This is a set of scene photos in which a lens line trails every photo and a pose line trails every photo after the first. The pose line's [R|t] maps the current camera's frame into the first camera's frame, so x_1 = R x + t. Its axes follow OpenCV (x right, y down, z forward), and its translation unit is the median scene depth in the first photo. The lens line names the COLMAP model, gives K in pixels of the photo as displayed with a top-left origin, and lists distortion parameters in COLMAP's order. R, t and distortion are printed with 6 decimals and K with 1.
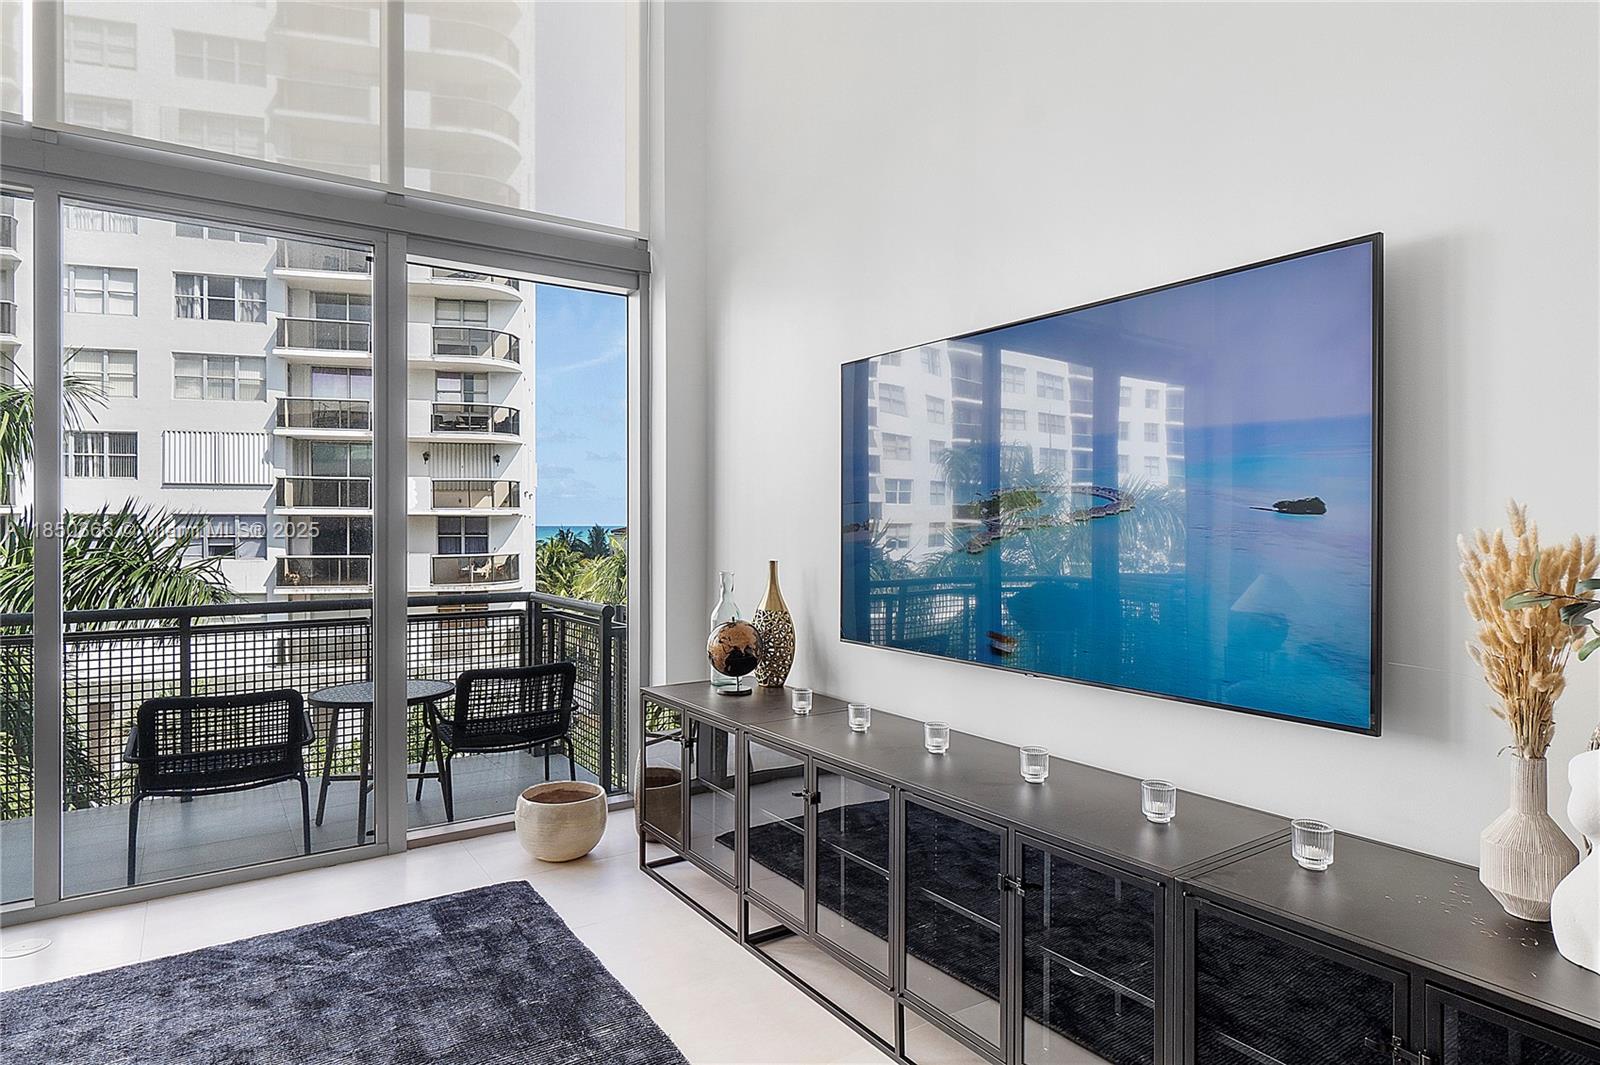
lens RADIAL K [[912.6, 0, 803.1], [0, 912.6, 531.0], [0, 0, 1]] dist [0.001333, 0.000121]
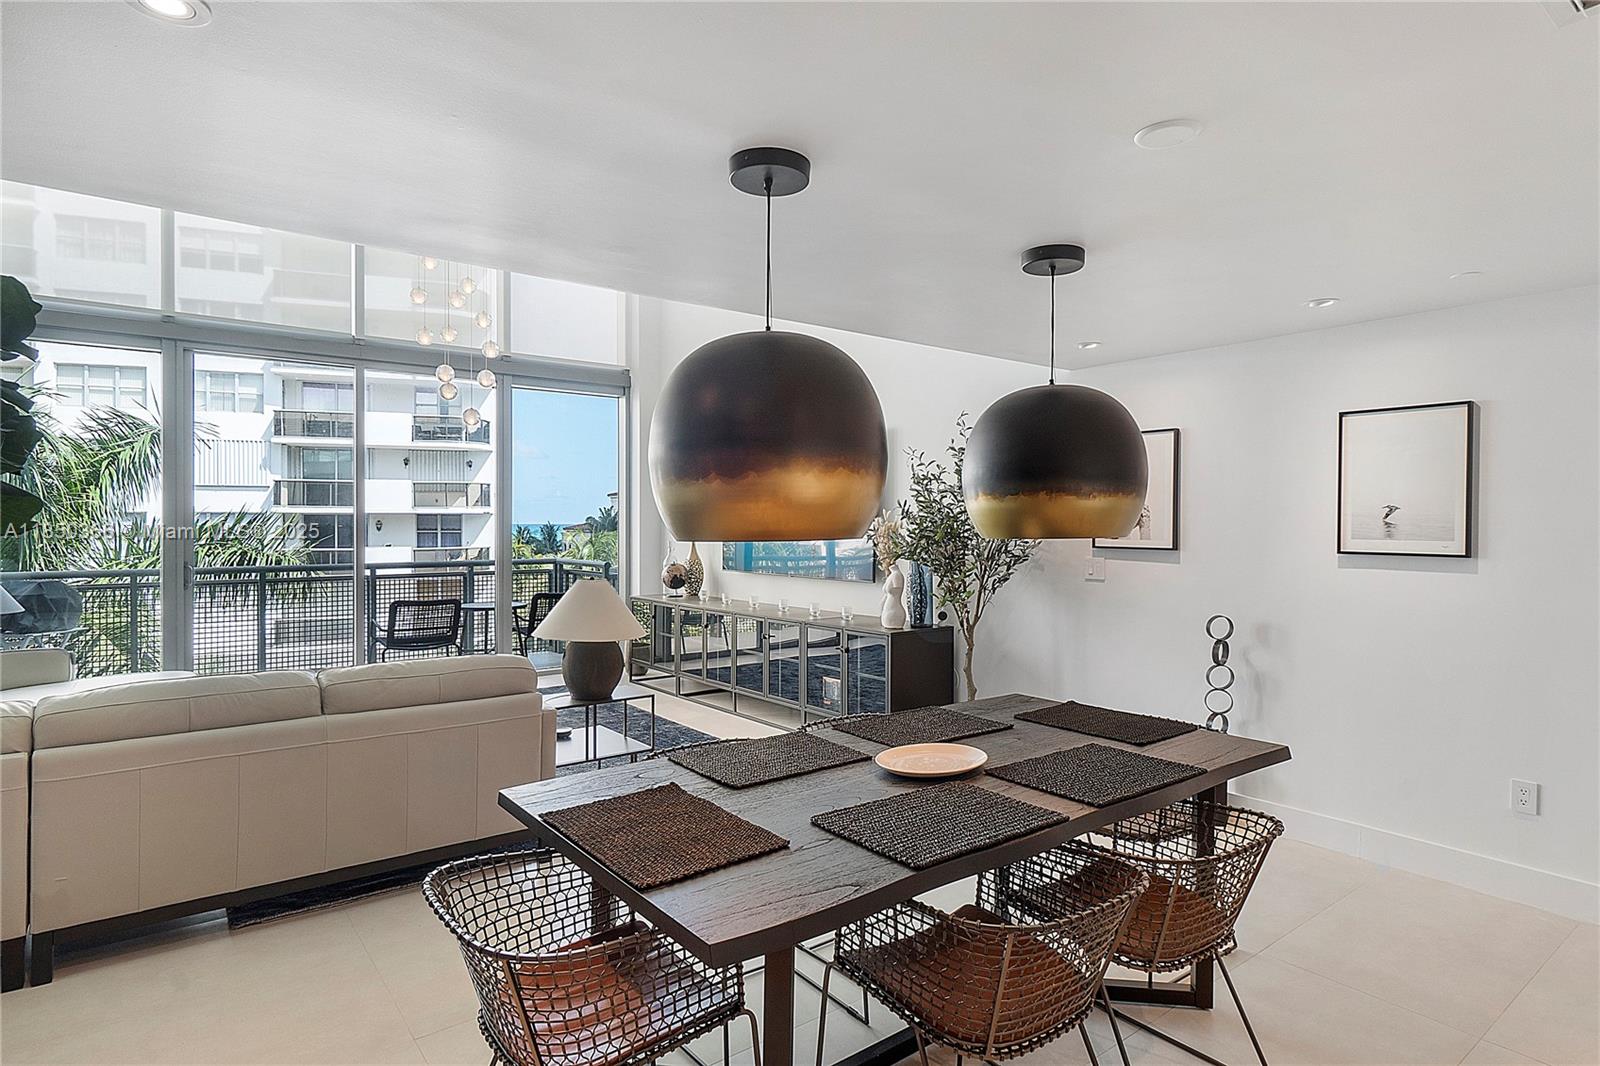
lens RADIAL K [[883.2, 0, 790.5], [0, 883.2, 526.1], [0, 0, 1]] dist [0.003680, 0.000401]
pose [[0.998734, -0.000304, 0.050293, 0.011116], [0.000446, 0.999996, -0.002808, 0.002130], [-0.050292, 0.002827, 0.998731, -0.130829]]
